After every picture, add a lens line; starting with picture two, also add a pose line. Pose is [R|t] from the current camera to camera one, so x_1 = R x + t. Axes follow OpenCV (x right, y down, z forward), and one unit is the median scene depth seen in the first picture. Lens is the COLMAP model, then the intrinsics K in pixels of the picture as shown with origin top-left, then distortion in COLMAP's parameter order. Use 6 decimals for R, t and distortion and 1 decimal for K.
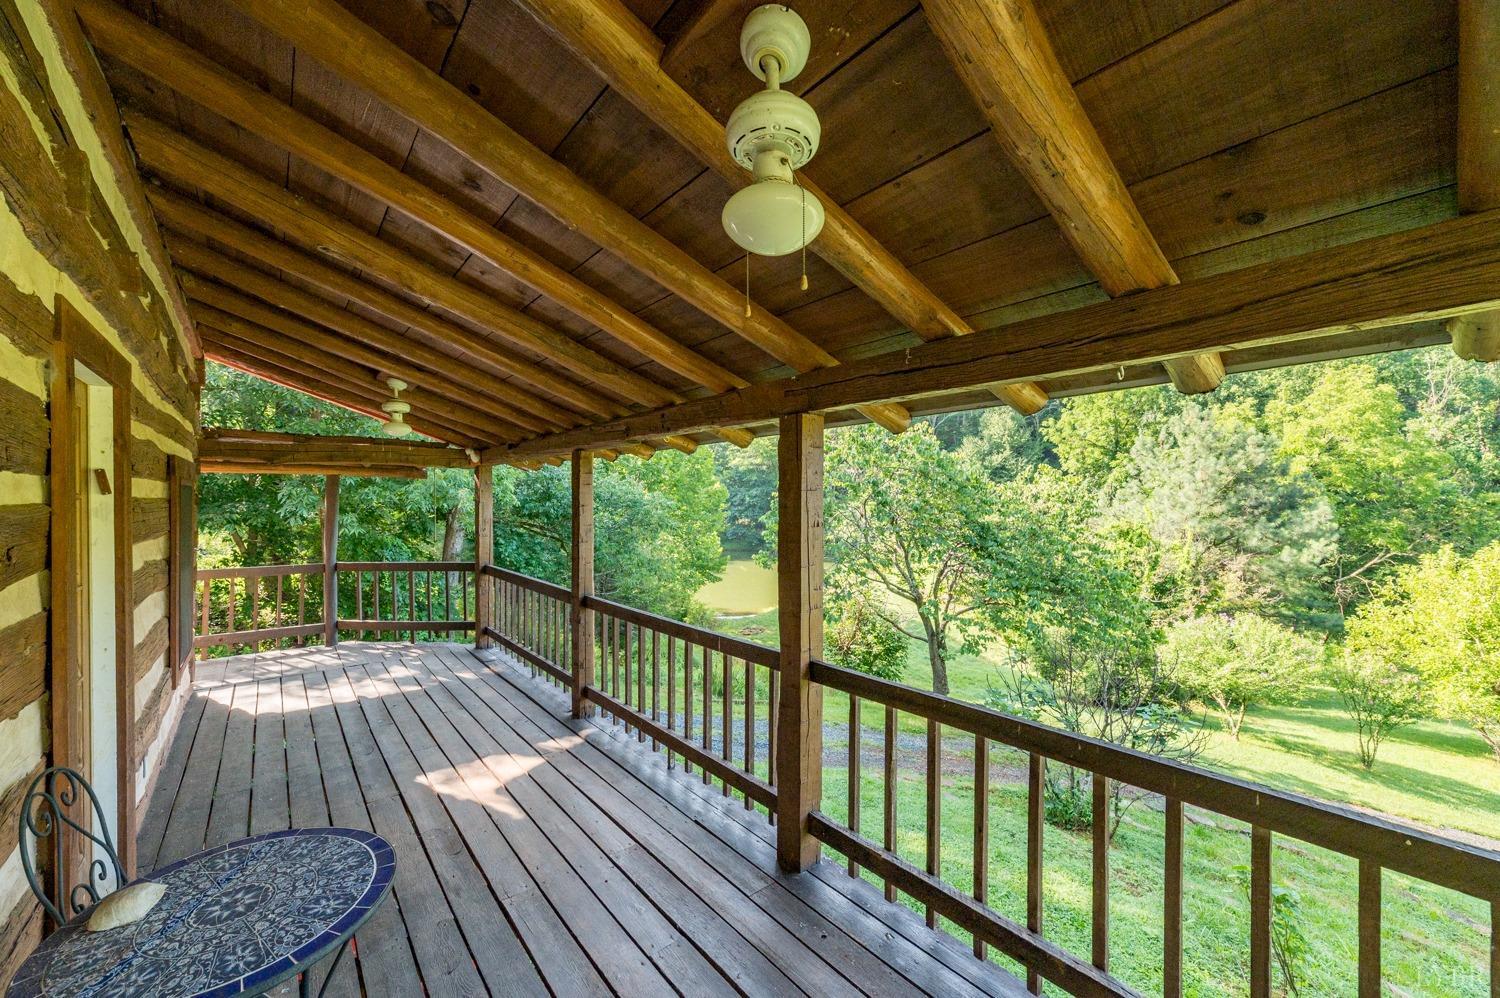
lens RADIAL K [[573.9, 0, 752.5], [0, 573.9, 505.2], [0, 0, 1]] dist [0.001128, 0.000272]
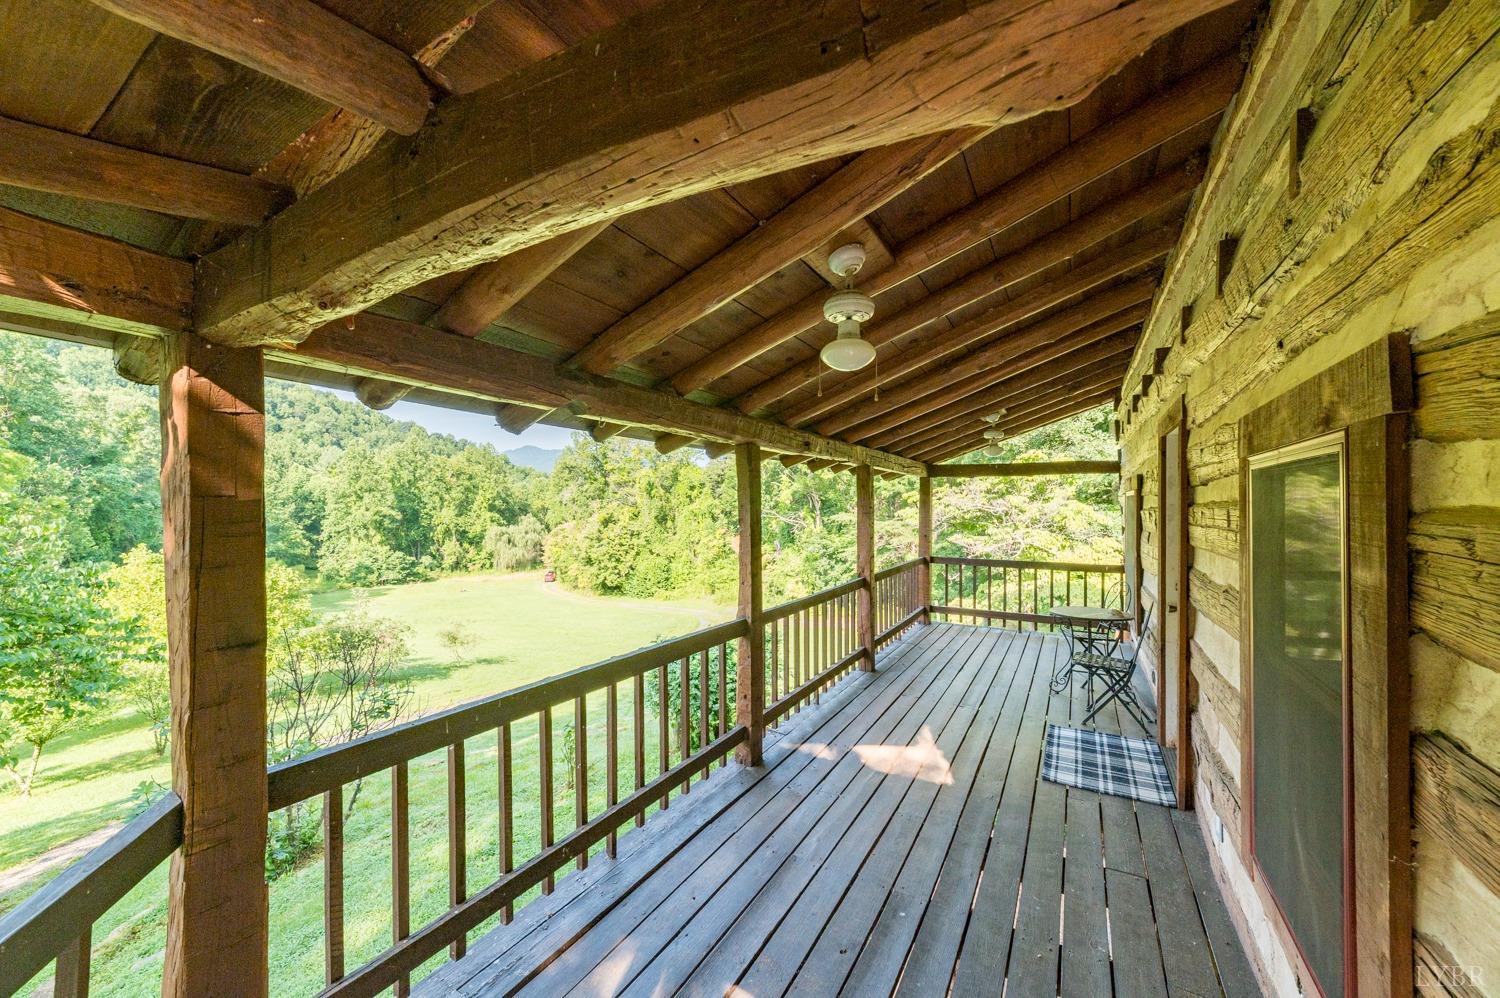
lens RADIAL K [[564.6, 0, 748.3], [0, 564.6, 506.2], [0, 0, 1]] dist [-0.000609, 0.000191]
pose [[-0.333483, -0.000665, 0.942756, -1.135378], [0.003751, 0.999991, 0.002032, -0.006369], [-0.942749, 0.004214, -0.333477, 1.355083]]
